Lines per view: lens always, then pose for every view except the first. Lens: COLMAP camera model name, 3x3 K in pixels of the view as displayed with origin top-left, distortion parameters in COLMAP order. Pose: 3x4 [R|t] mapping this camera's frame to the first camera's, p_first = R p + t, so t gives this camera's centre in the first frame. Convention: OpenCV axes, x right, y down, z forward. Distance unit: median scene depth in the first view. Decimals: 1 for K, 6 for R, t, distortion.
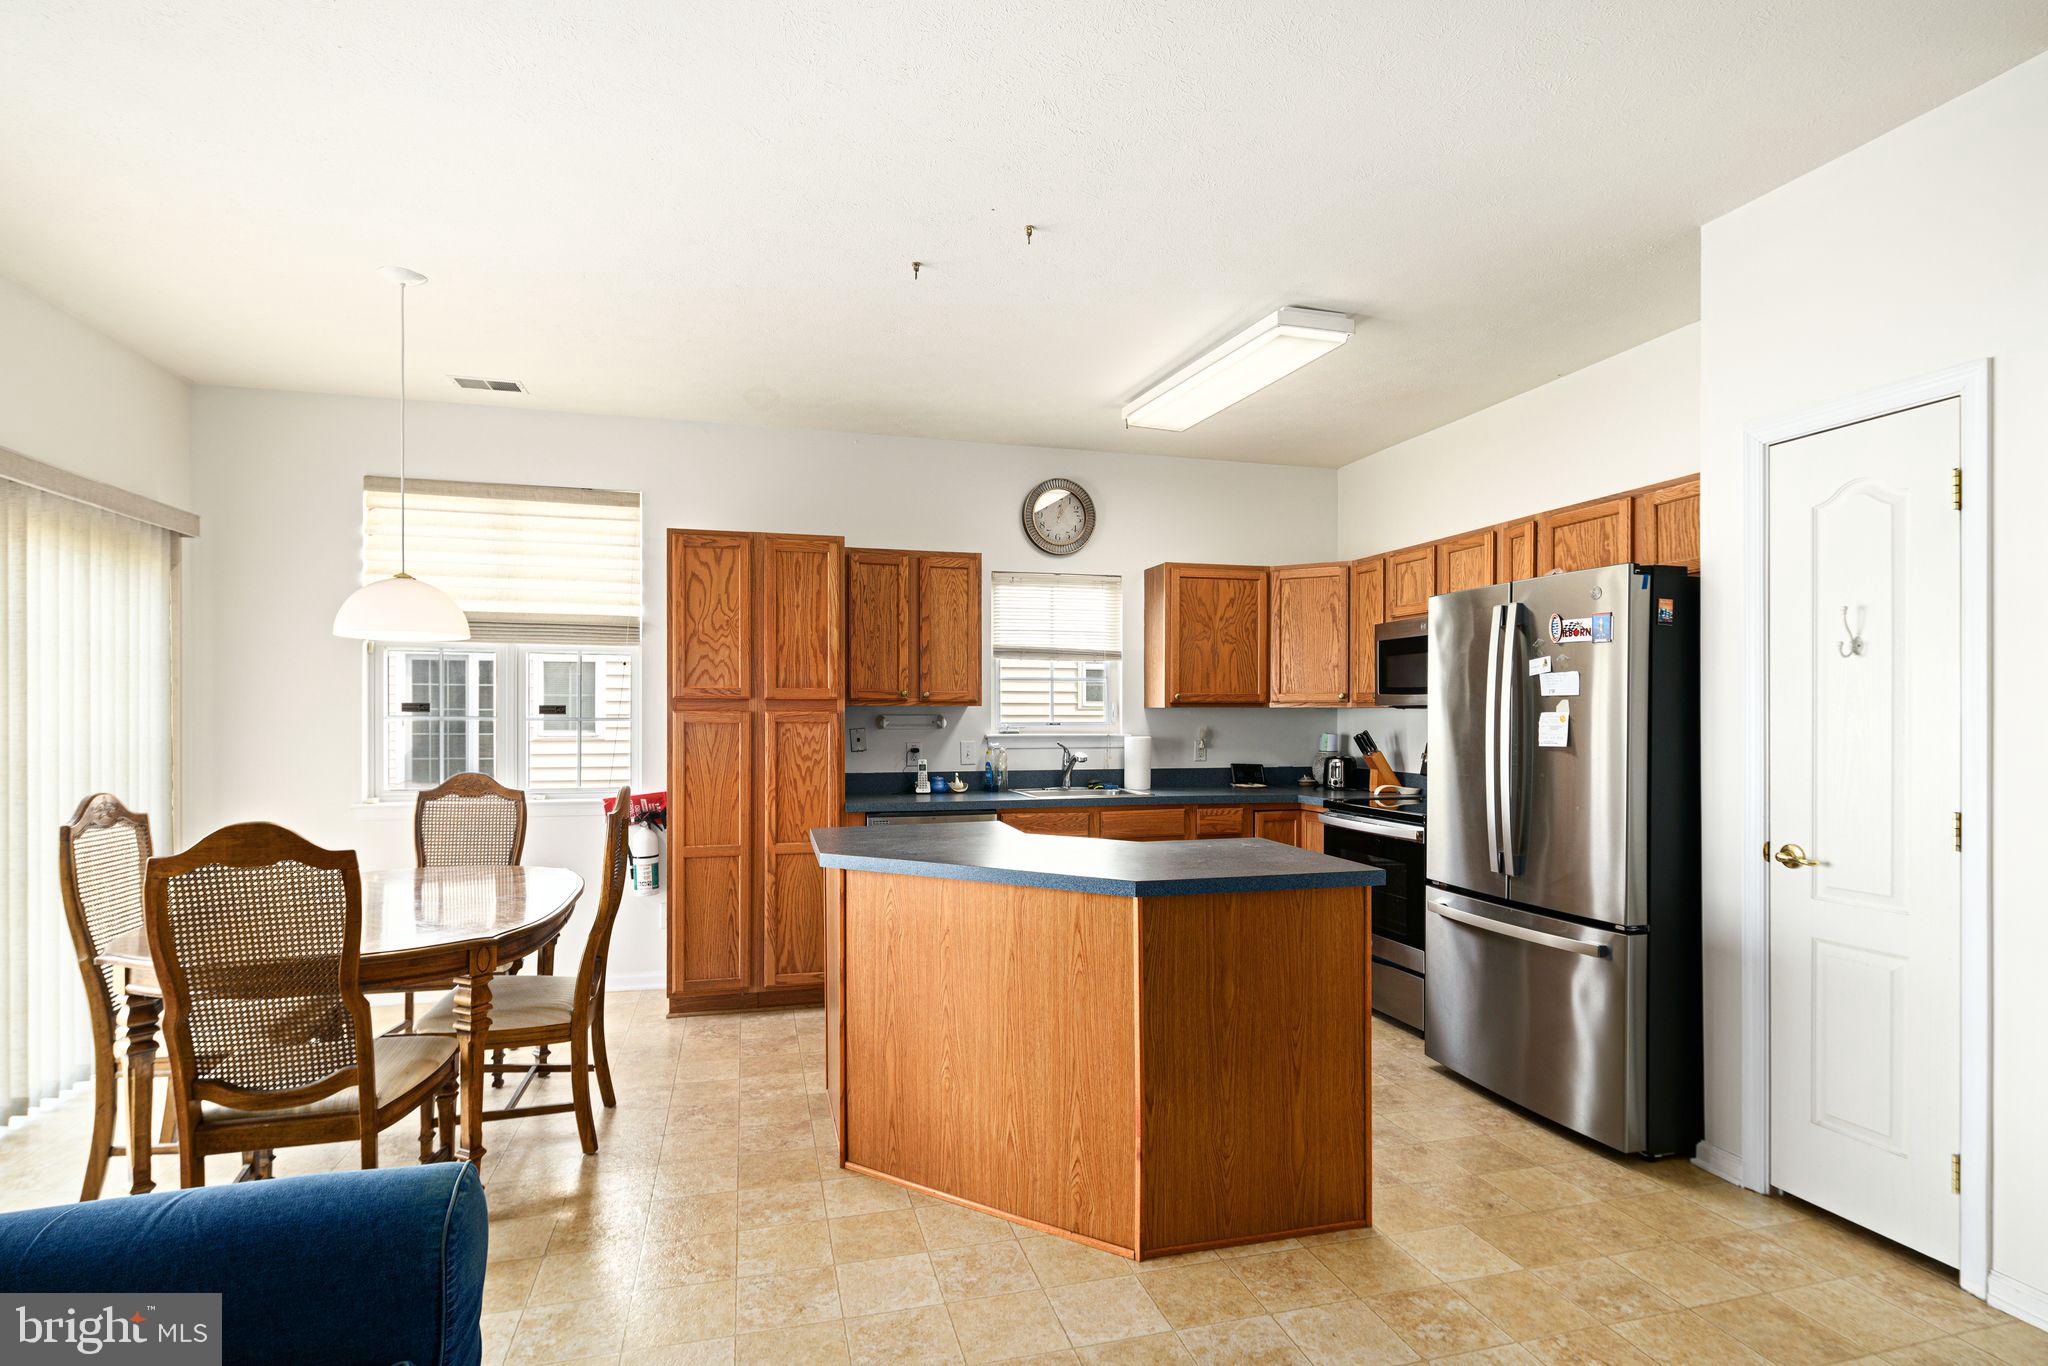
lens RADIAL K [[999.6, 0, 977.3], [0, 999.6, 716.6], [0, 0, 1]] dist [0.002256, -0.000152]
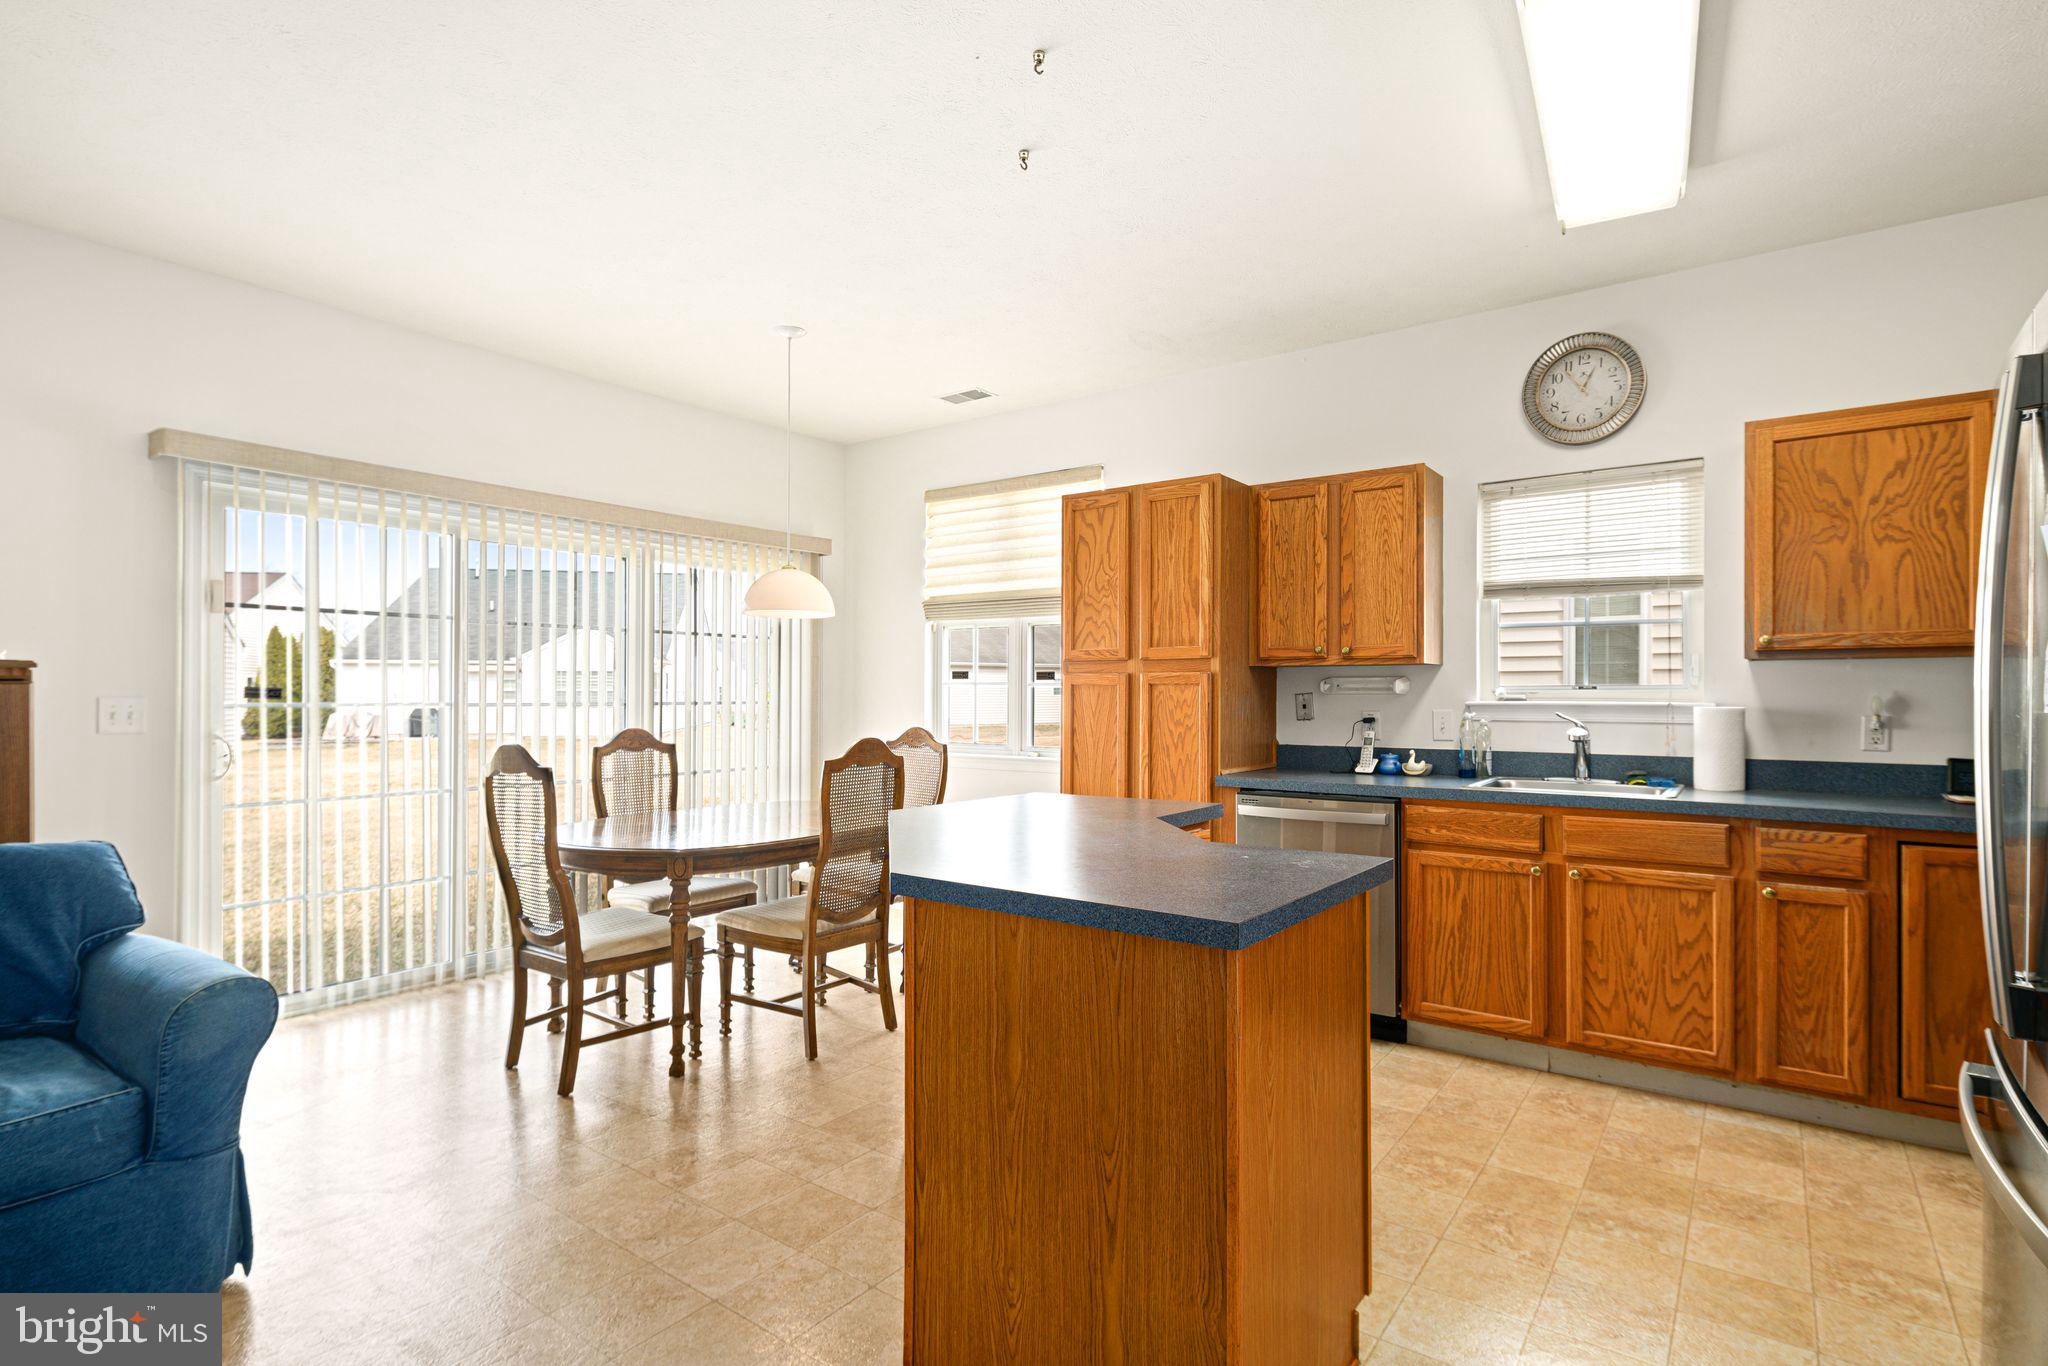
lens RADIAL K [[971.4, 0, 1025.2], [0, 971.4, 689.9], [0, 0, 1]] dist [0.003235, 0.000043]
pose [[0.643704, -0.003036, -0.765269, 0.421203], [-0.002421, 0.999979, -0.006004, 0.016913], [0.765271, 0.005718, 0.643683, 0.324548]]
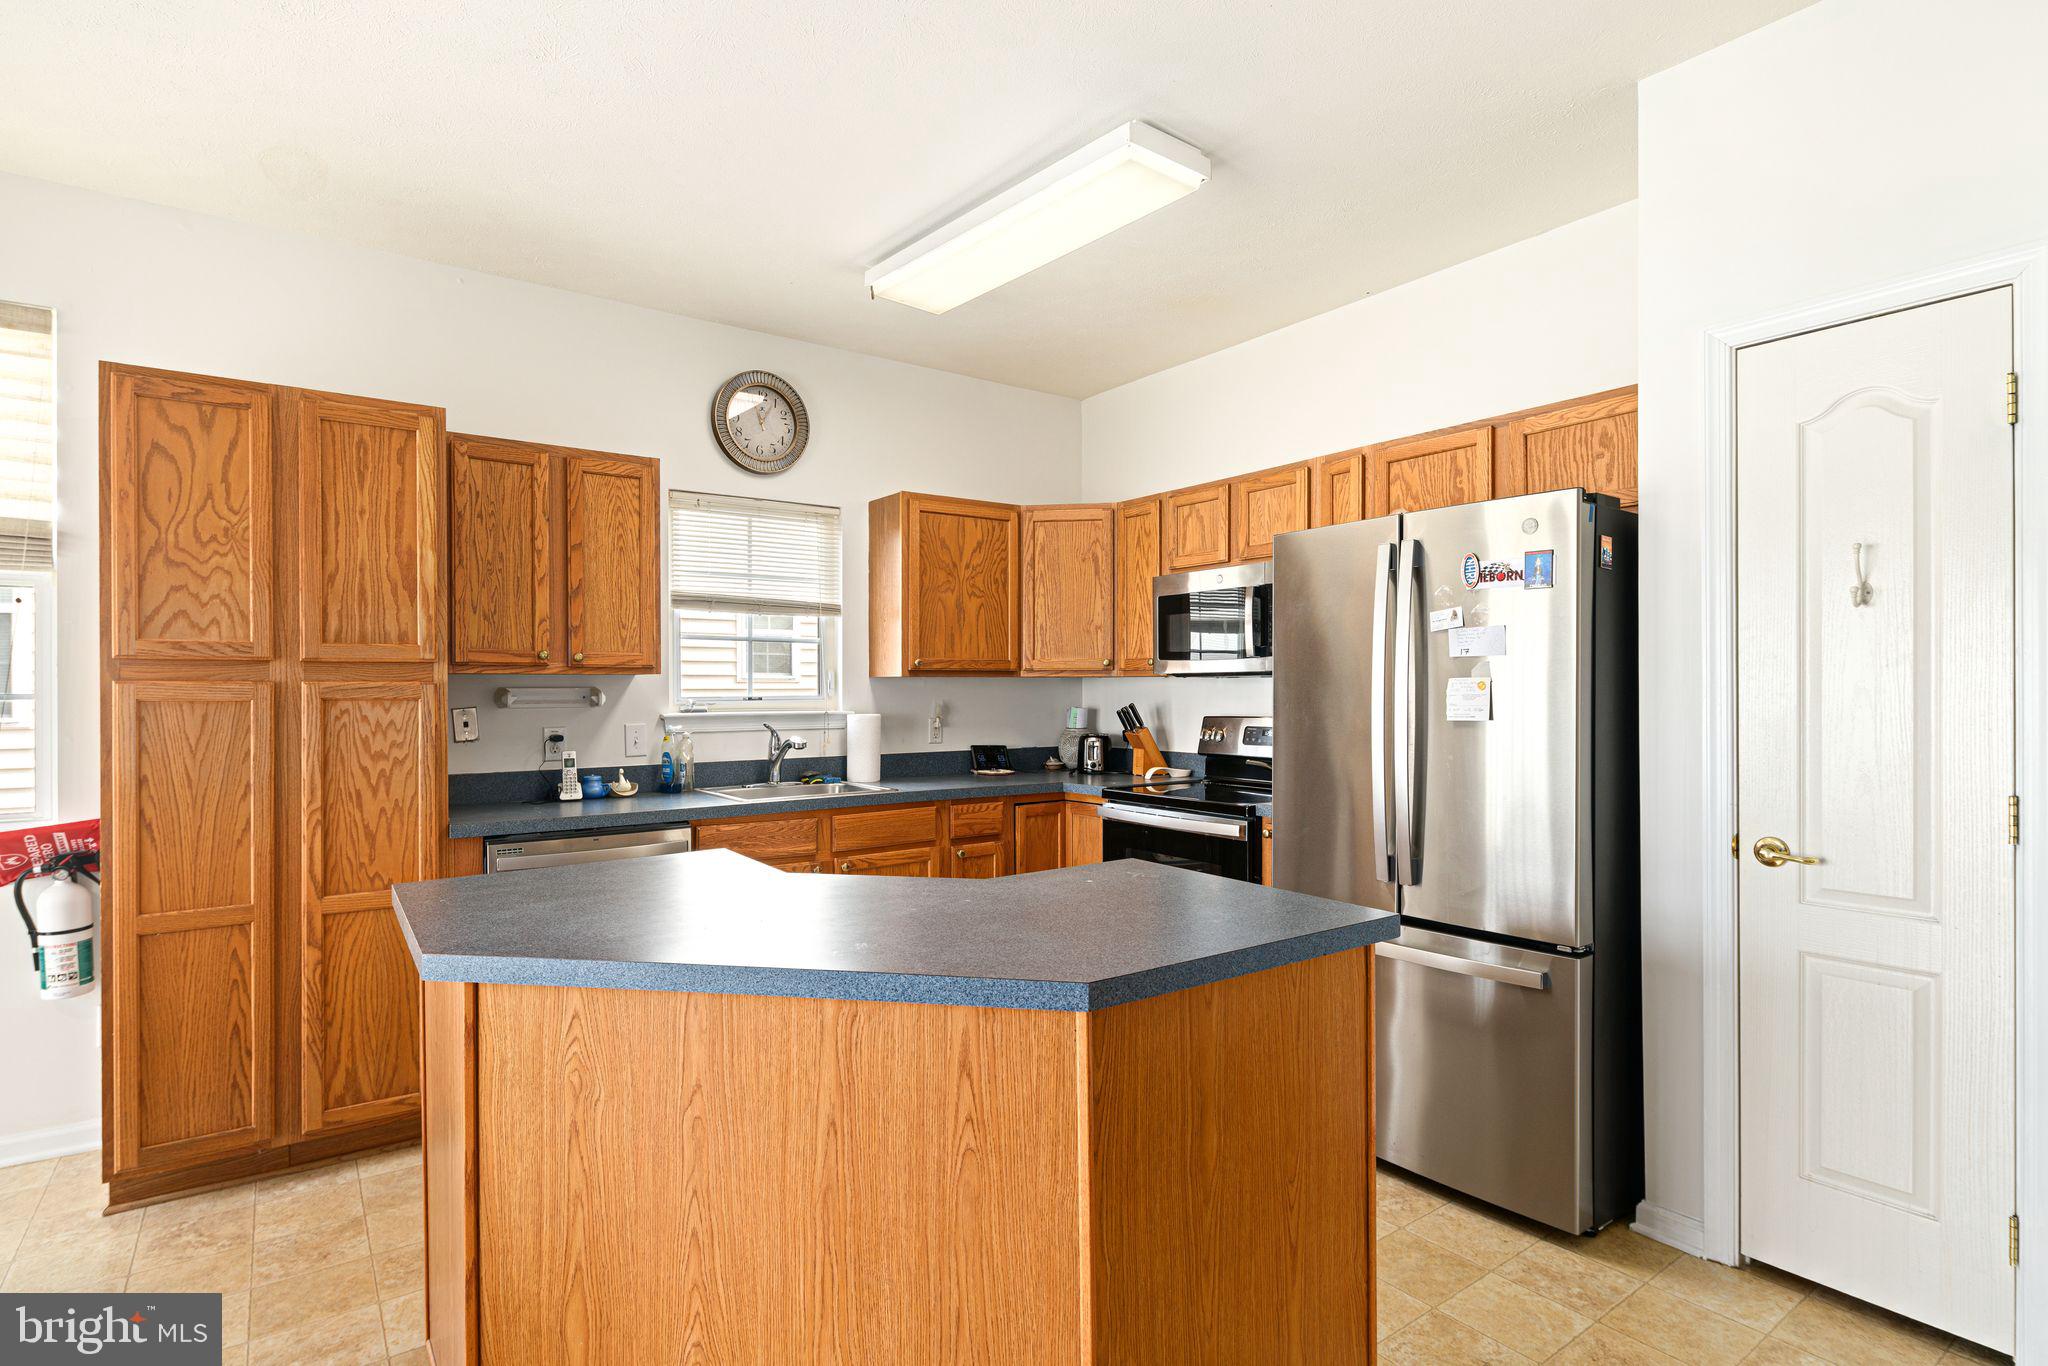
lens RADIAL K [[1026.3, 0, 982.8], [0, 1026.3, 688.9], [0, 0, 1]] dist [0.001850, -0.001125]
pose [[0.931887, -0.004332, 0.362722, -0.052425], [0.005298, 0.999985, -0.001669, 0.002690], [-0.362709, 0.003477, 0.931896, 0.266850]]
